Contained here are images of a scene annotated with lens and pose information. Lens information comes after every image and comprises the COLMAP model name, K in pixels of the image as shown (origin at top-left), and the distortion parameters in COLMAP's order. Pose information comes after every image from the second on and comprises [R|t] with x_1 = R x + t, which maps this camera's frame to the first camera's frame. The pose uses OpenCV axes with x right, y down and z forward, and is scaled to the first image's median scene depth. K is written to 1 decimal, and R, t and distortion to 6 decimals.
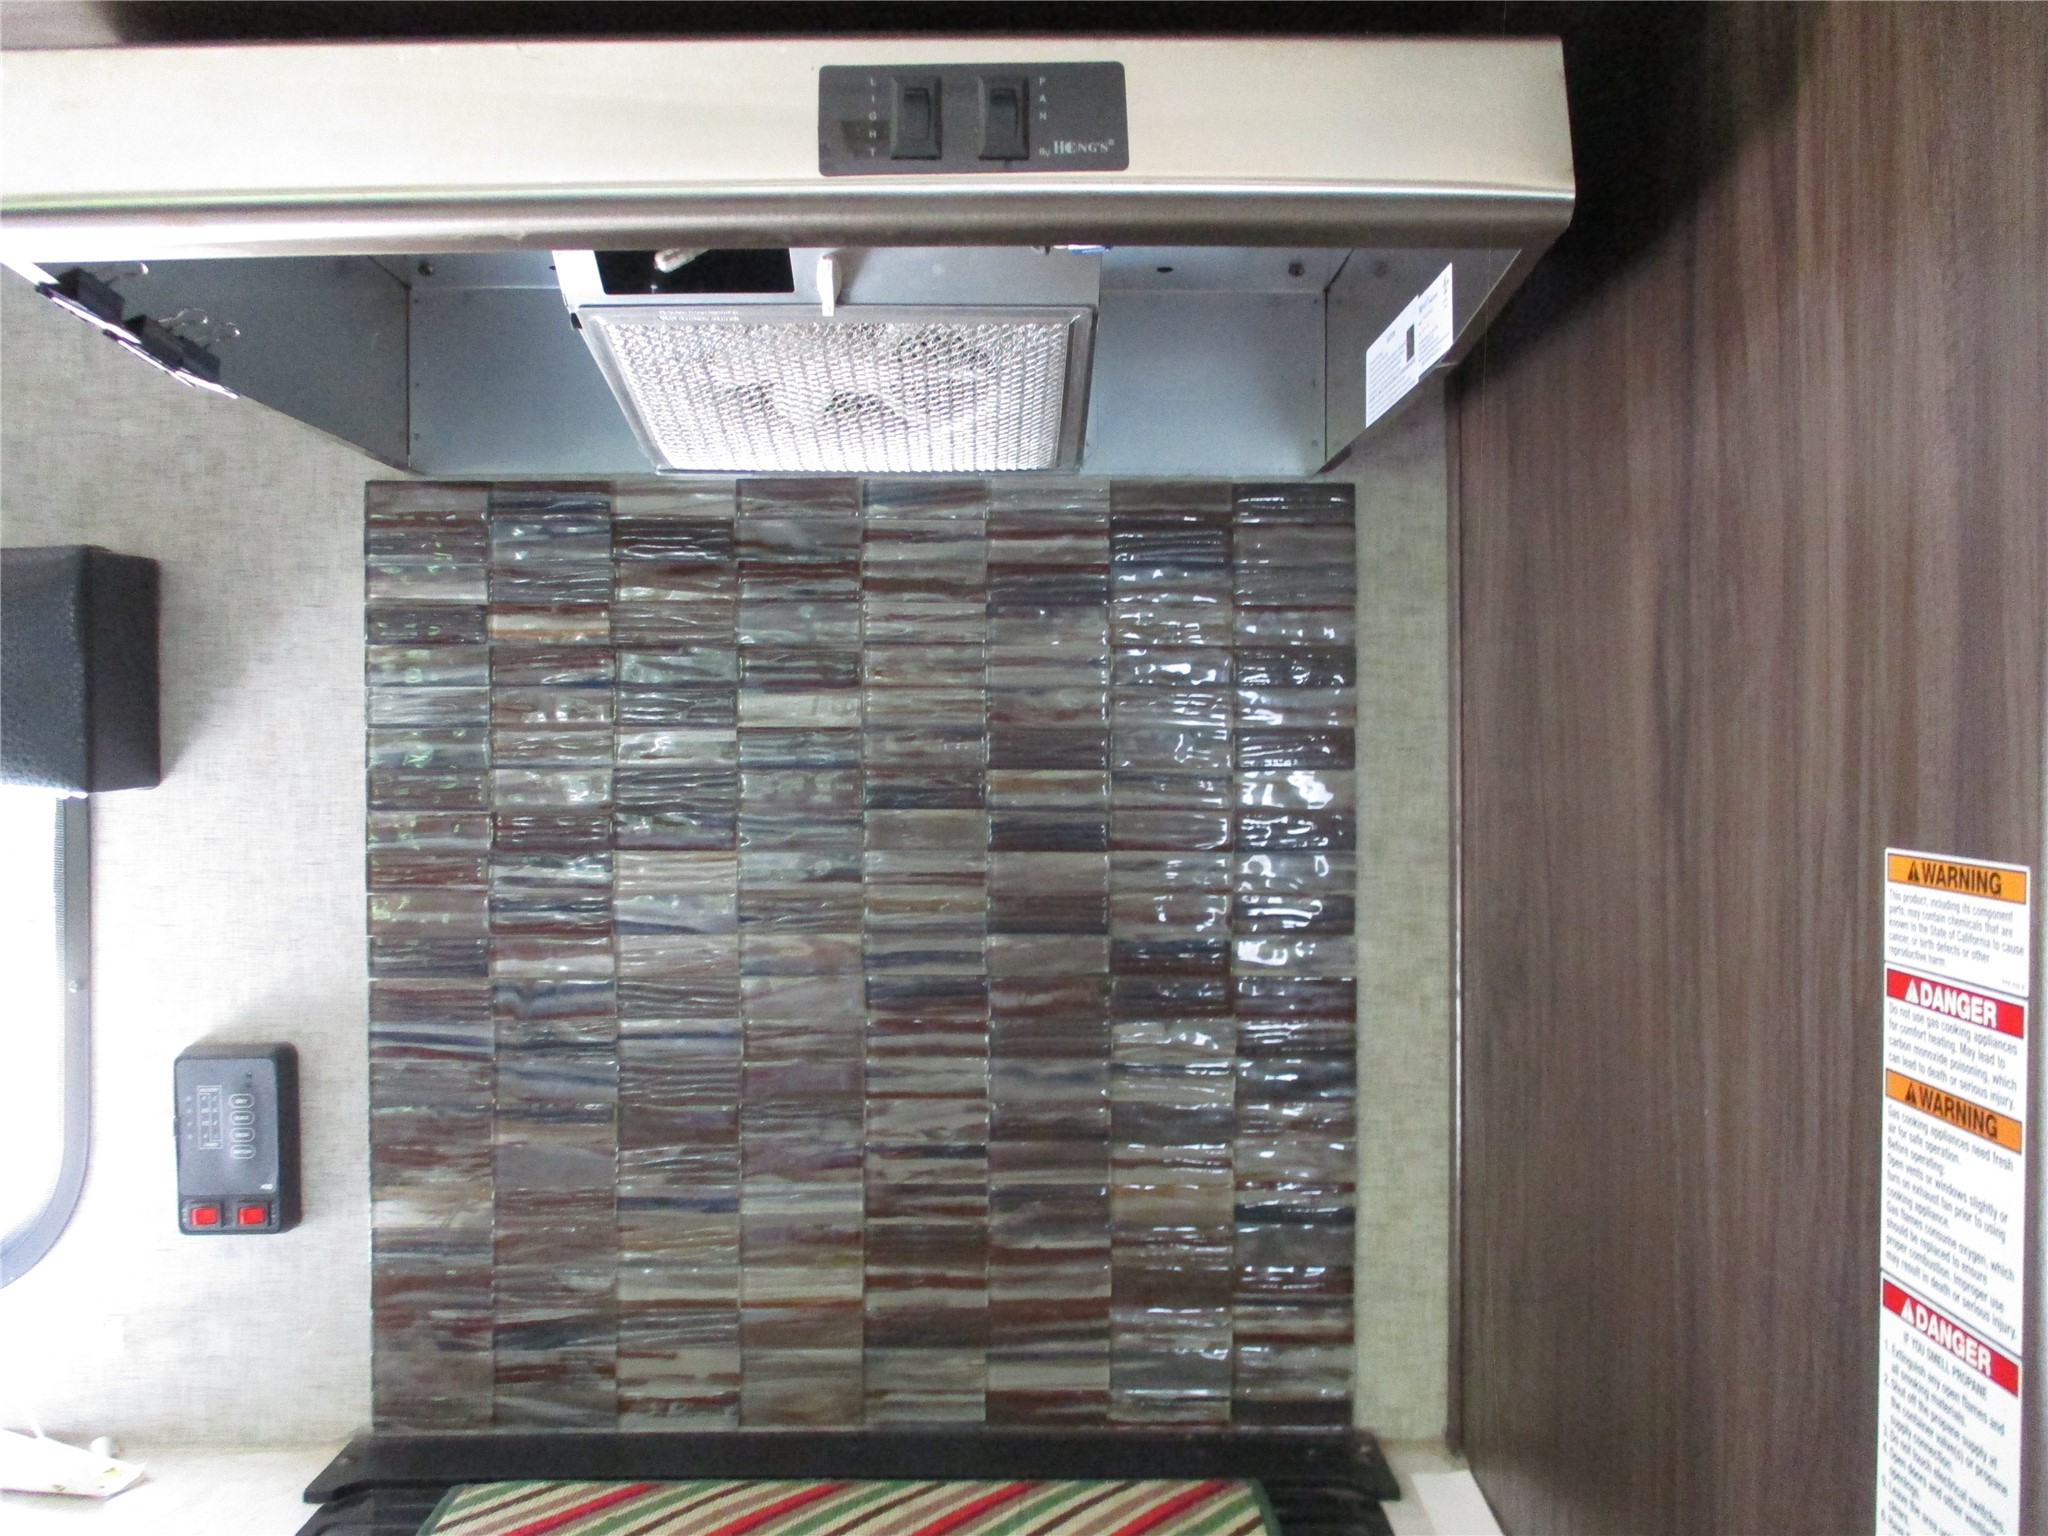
lens RADIAL K [[1703.2, 0, 1044.0], [0, 1703.2, 732.9], [0, 0, 1]] dist [-0.030397, 0.012920]
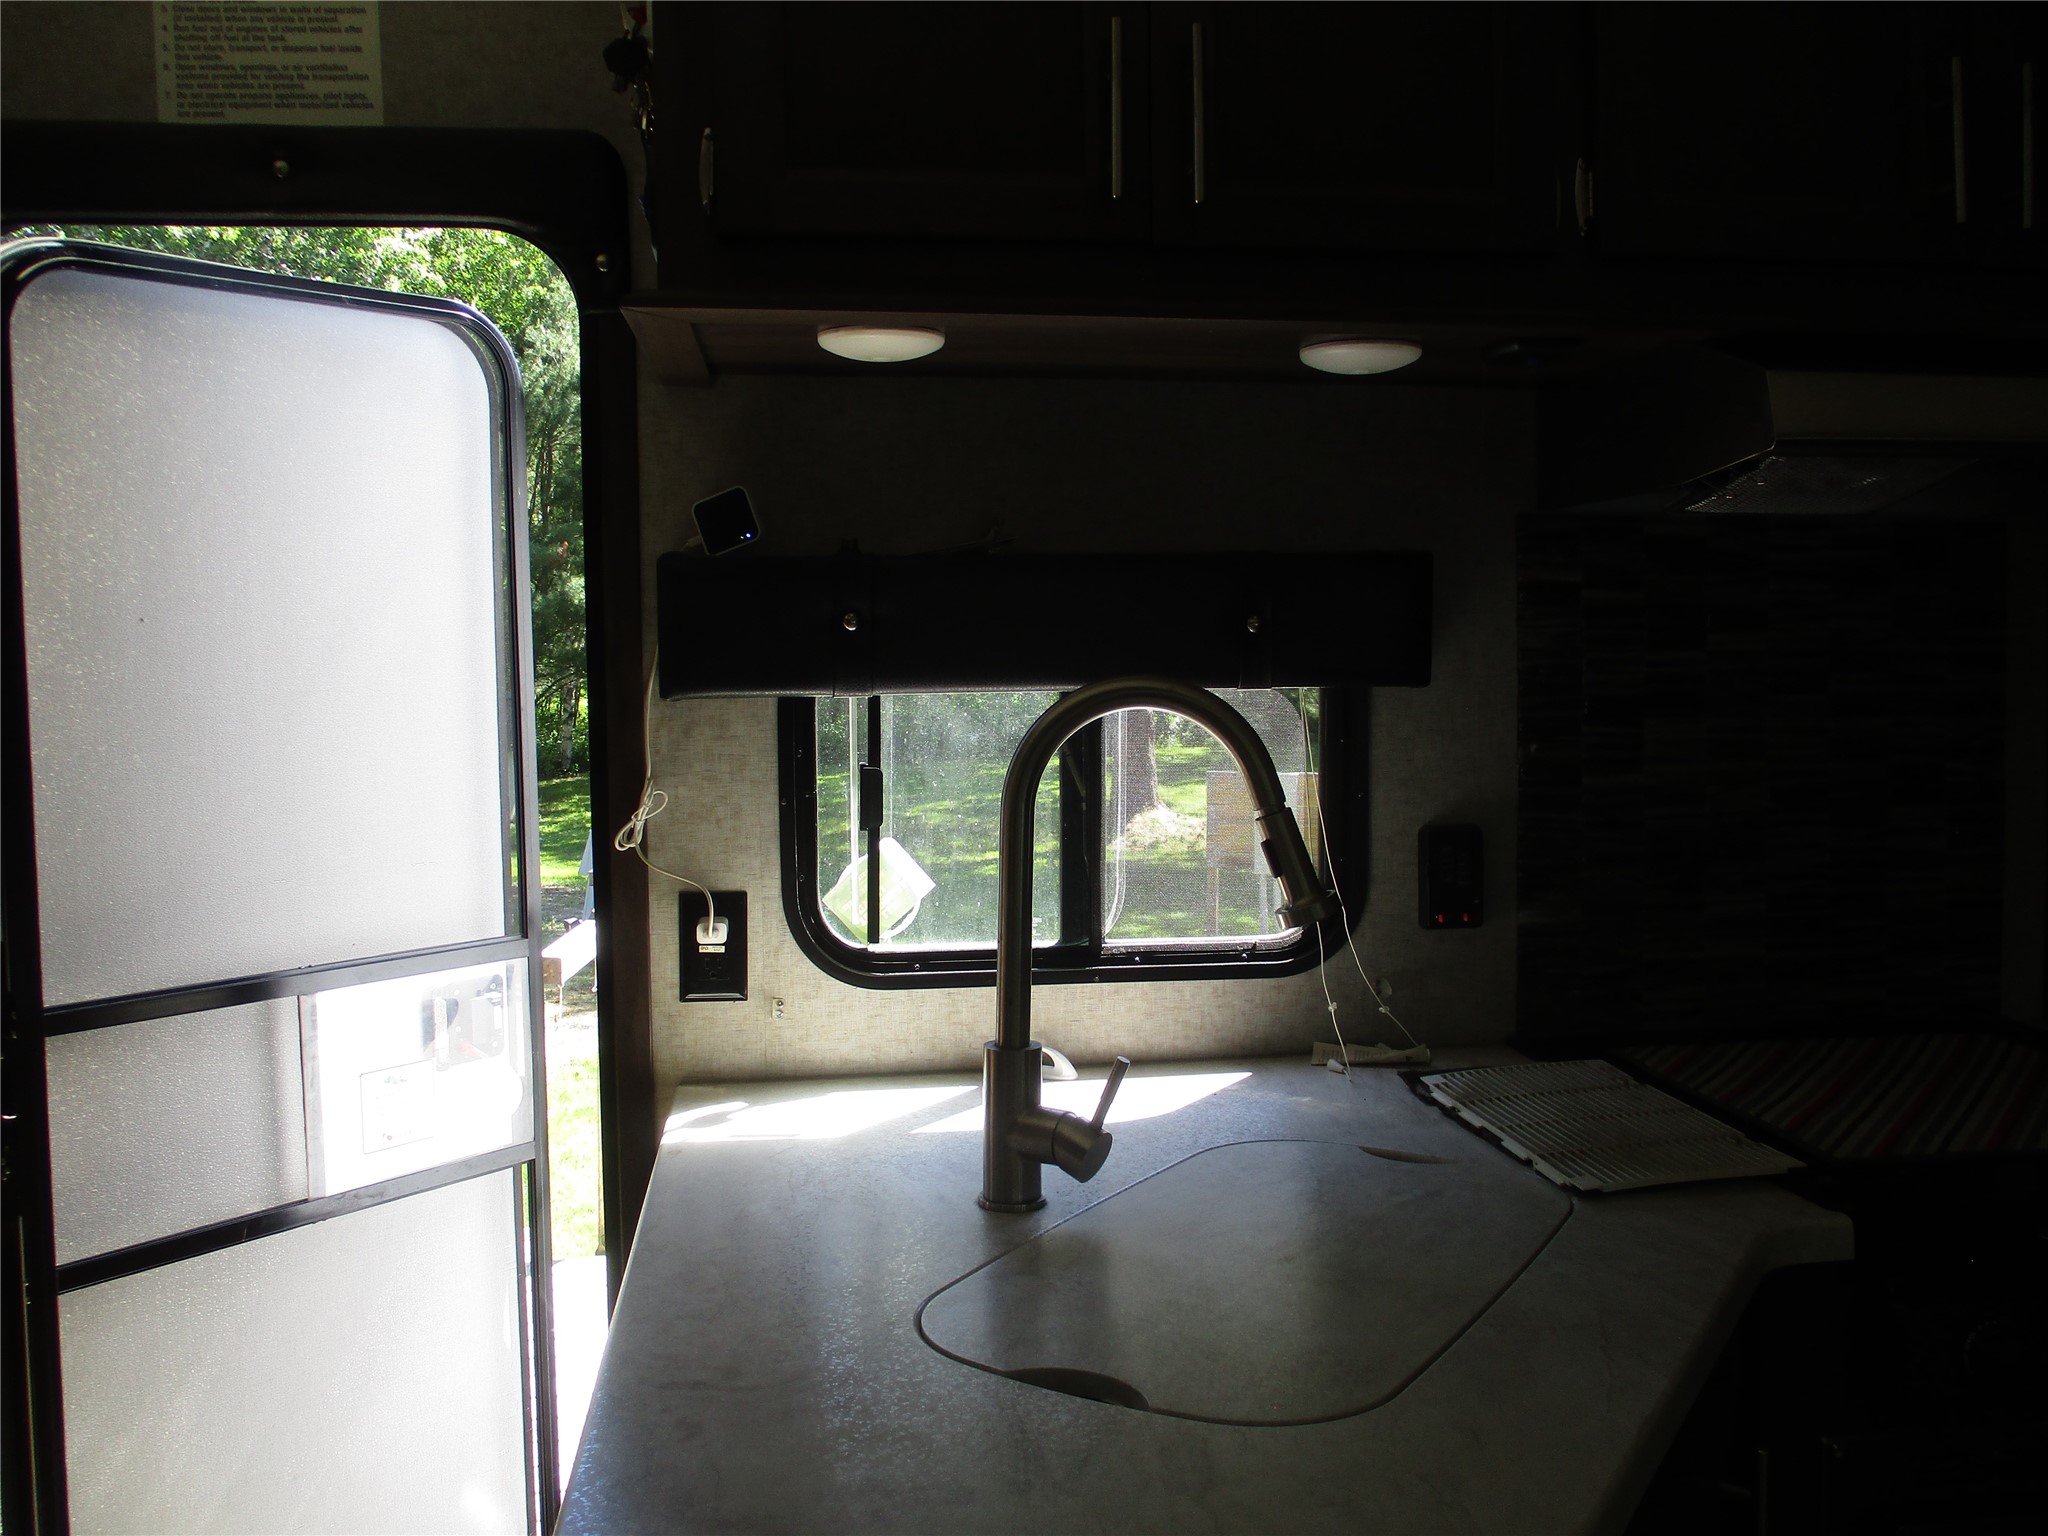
lens RADIAL K [[1700.8, 0, 1078.7], [0, 1700.8, 720.8], [0, 0, 1]] dist [-0.023846, -0.000001]
pose [[0.989657, -0.007295, 0.143266, -1.124146], [0.001833, 0.999268, 0.038222, 0.001735], [-0.143440, -0.037564, 0.988946, -0.733178]]
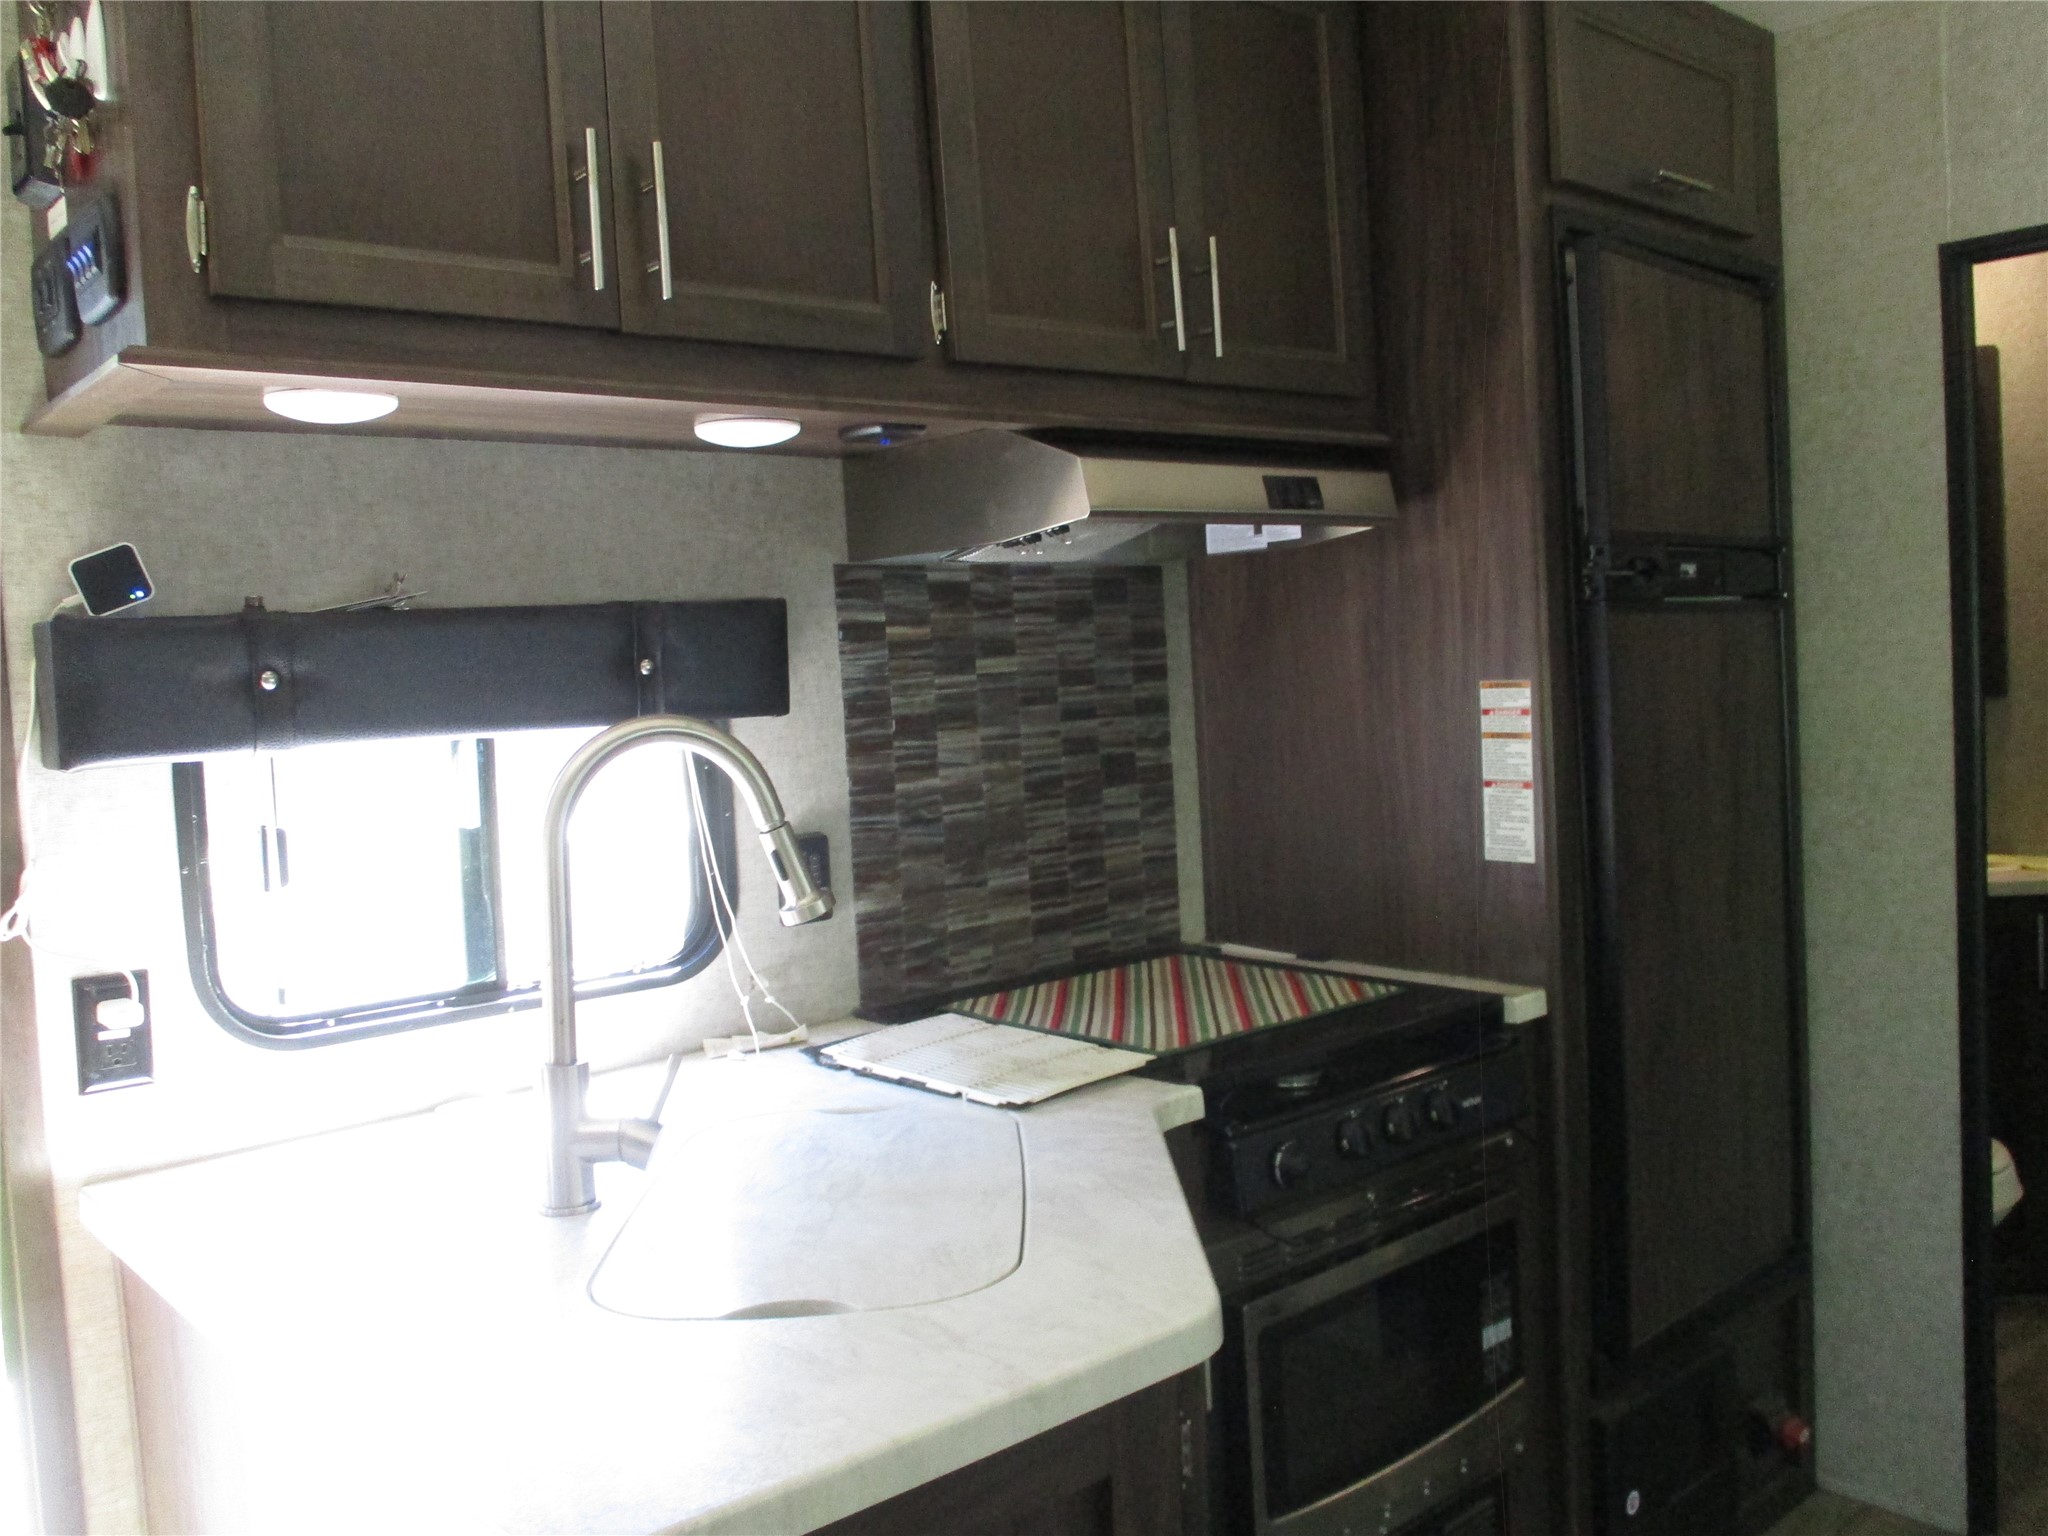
lens RADIAL K [[1703.2, 0, 1044.0], [0, 1703.2, 732.9], [0, 0, 1]] dist [-0.030397, 0.012920]
pose [[0.753347, -0.062063, 0.654688, -1.610582], [0.044409, 0.998065, 0.043513, -0.019332], [-0.656122, -0.003707, 0.754645, -0.779786]]
